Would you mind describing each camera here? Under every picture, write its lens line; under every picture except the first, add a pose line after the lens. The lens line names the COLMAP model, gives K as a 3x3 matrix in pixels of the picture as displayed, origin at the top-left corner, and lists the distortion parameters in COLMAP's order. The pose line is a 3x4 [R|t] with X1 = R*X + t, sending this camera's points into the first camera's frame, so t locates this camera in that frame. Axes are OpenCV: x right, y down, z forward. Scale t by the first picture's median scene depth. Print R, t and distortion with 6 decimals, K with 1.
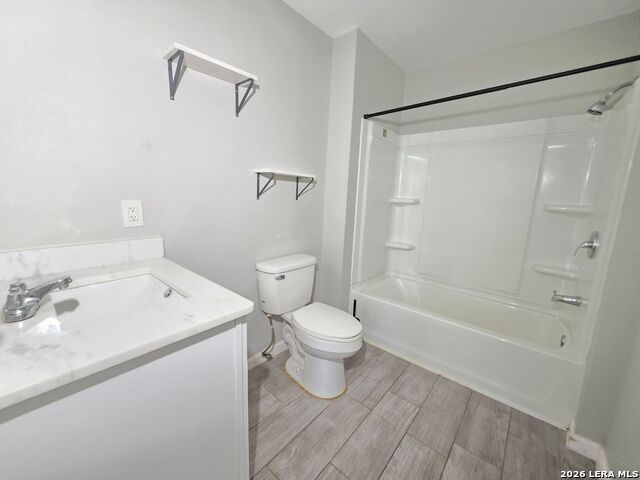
lens RADIAL K [[255.9, 0, 320.0], [0, 255.9, 240.0], [0, 0, 1]] dist [0.000695, 0.000125]
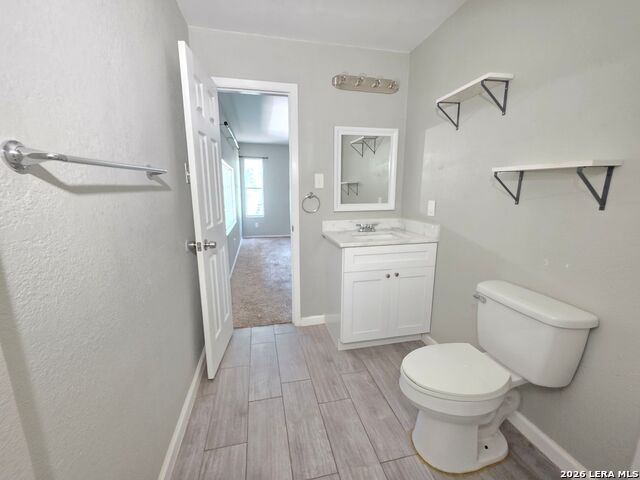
lens RADIAL K [[255.9, 0, 320.0], [0, 255.9, 240.0], [0, 0, 1]] dist [0.000695, 0.000125]
pose [[-0.576860, 0.128697, -0.806641, 0.996417], [-0.159205, 0.950858, 0.265561, -0.213549], [0.801178, 0.281613, -0.528023, 1.226569]]
